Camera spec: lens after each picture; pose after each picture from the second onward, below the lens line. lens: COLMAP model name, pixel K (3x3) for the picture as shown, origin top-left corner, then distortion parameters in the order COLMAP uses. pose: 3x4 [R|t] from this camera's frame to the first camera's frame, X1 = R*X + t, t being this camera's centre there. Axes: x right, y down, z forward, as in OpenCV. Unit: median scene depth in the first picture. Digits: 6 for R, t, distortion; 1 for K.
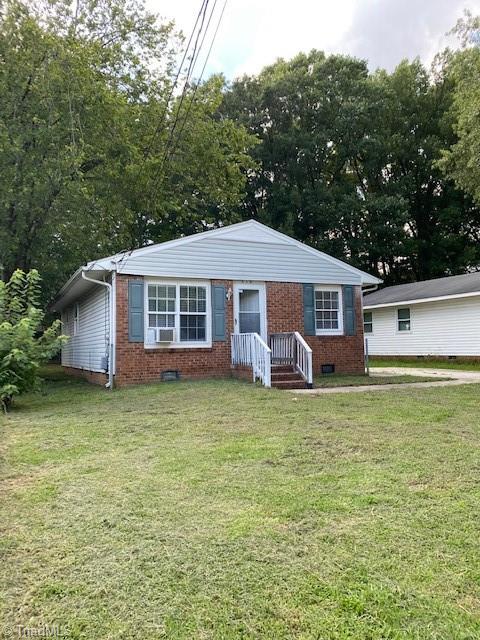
lens RADIAL K [[485.9, 0, 240.7], [0, 485.9, 325.9], [0, 0, 1]] dist [0.026003, -0.024165]
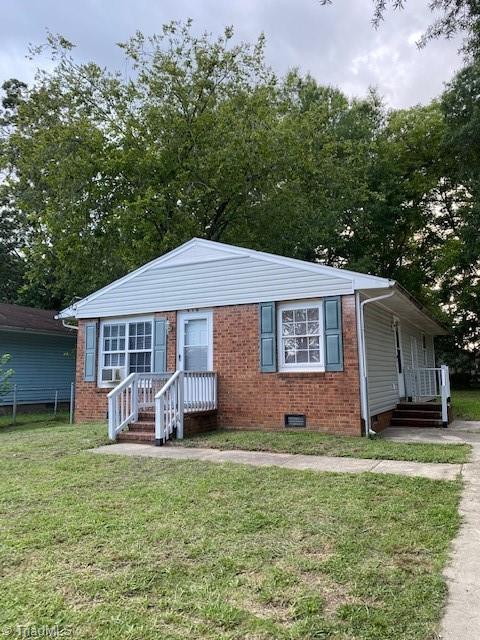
lens RADIAL K [[485.9, 0, 243.5], [0, 485.9, 314.6], [0, 0, 1]] dist [0.026003, -0.024165]
pose [[0.610713, -0.082365, -0.787557, 0.758873], [0.045235, 0.996580, -0.069148, -0.020478], [0.790559, 0.006604, 0.612350, 0.556719]]
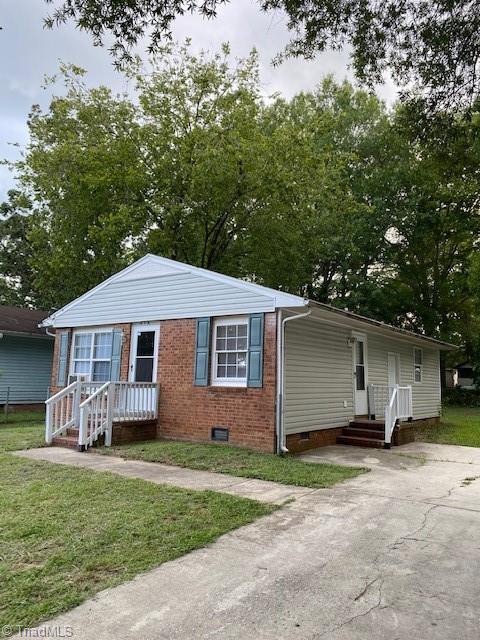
lens RADIAL K [[485.9, 0, 242.3], [0, 485.9, 316.5], [0, 0, 1]] dist [0.026003, -0.024165]
pose [[0.486997, -0.076303, -0.870064, 0.904427], [0.016239, 0.996795, -0.078328, -0.030275], [0.873253, 0.024017, 0.486675, 0.735573]]
